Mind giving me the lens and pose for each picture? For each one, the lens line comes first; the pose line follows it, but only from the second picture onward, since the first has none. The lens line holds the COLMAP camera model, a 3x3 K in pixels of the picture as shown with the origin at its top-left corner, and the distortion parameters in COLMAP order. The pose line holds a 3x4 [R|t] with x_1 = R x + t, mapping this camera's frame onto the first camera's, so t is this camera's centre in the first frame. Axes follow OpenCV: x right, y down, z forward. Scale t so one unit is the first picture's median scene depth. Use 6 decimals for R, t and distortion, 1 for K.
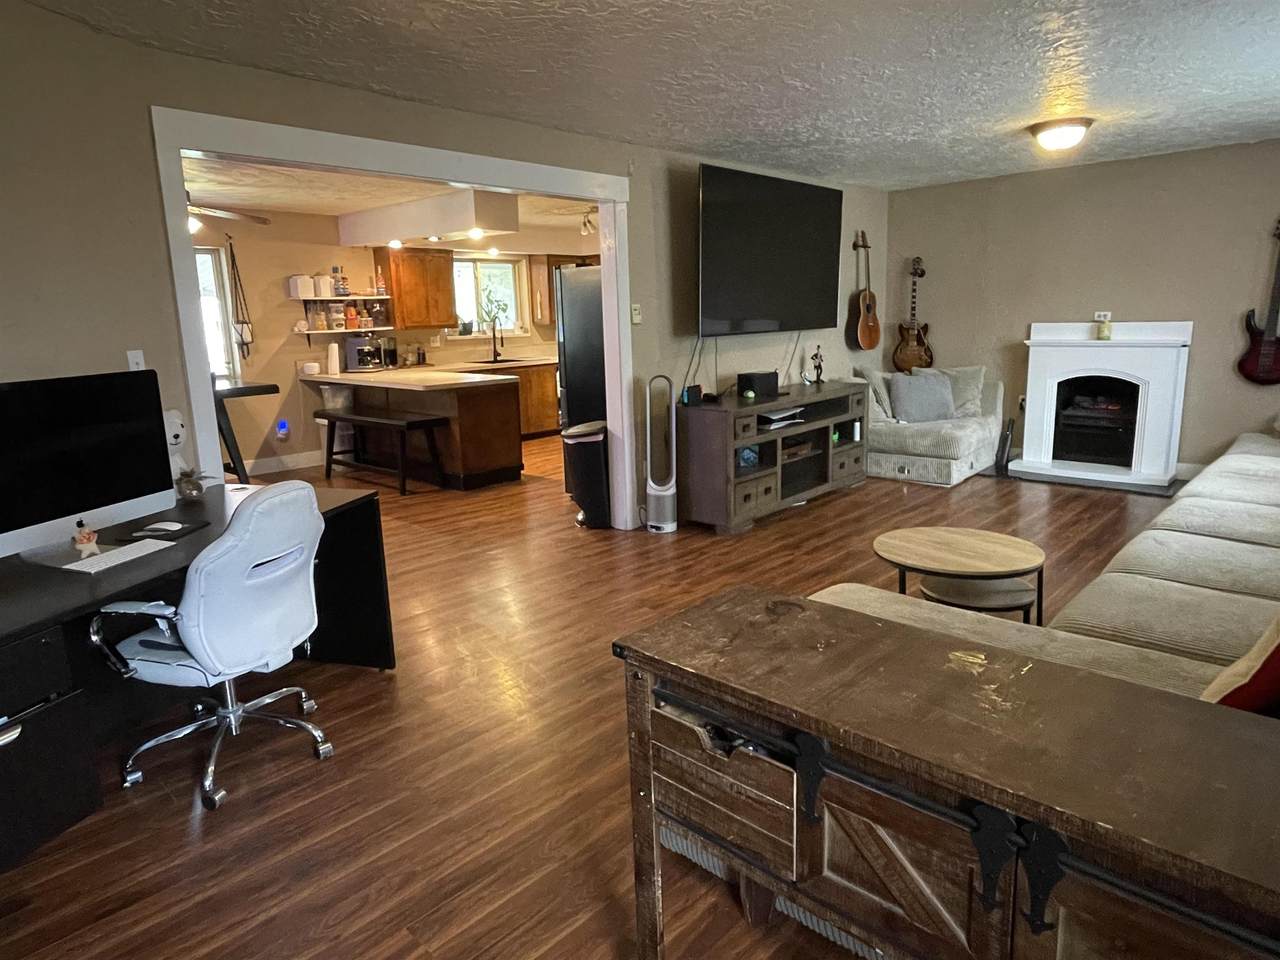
lens RADIAL K [[781.8, 0, 640.0], [0, 781.8, 480.0], [0, 0, 1]] dist [-0.001903, 0.000194]
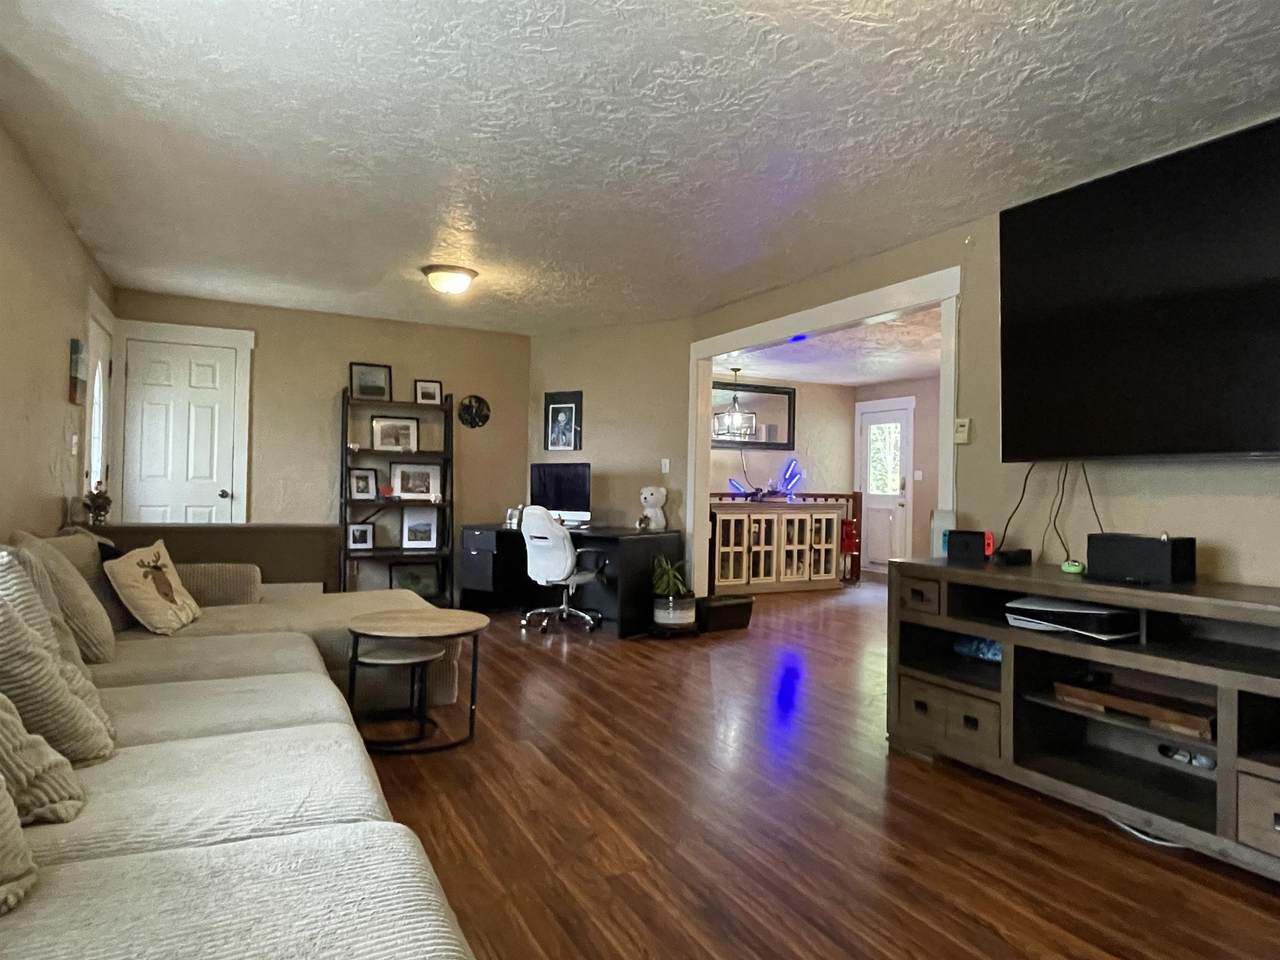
lens RADIAL K [[781.8, 0, 640.0], [0, 781.8, 480.0], [0, 0, 1]] dist [-0.001903, 0.000194]
pose [[-0.340704, 0.012110, -0.940093, 0.912634], [-0.204160, 0.975104, 0.086552, -0.185727], [0.917736, 0.221418, -0.329749, 1.078481]]
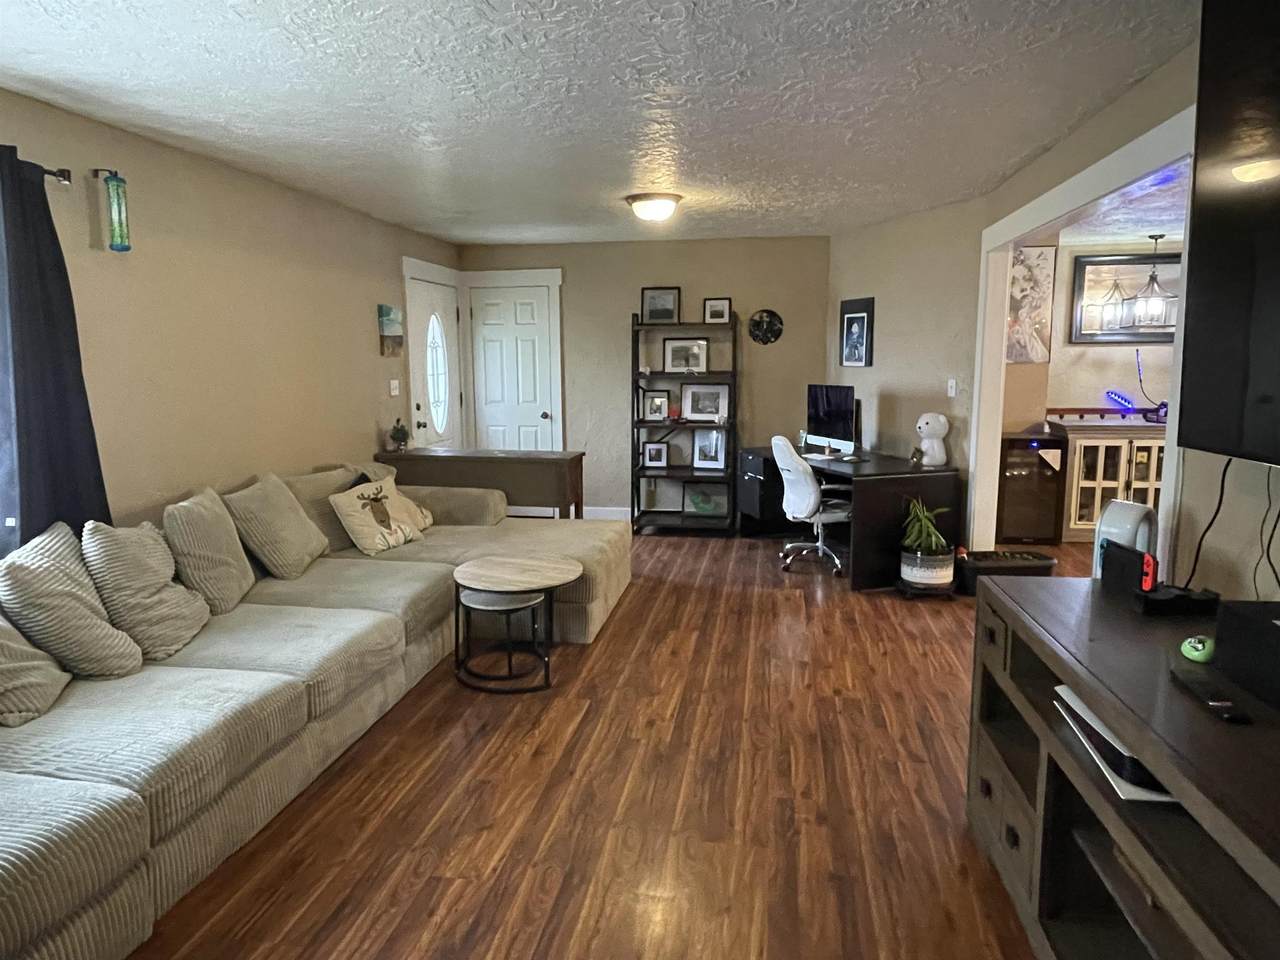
lens RADIAL K [[781.8, 0, 640.0], [0, 781.8, 480.0], [0, 0, 1]] dist [-0.001903, 0.000194]
pose [[-0.831027, 0.115284, -0.544154, 0.596879], [-0.087050, 0.939276, 0.331937, -0.312701], [0.549379, 0.323217, -0.770528, 1.329392]]
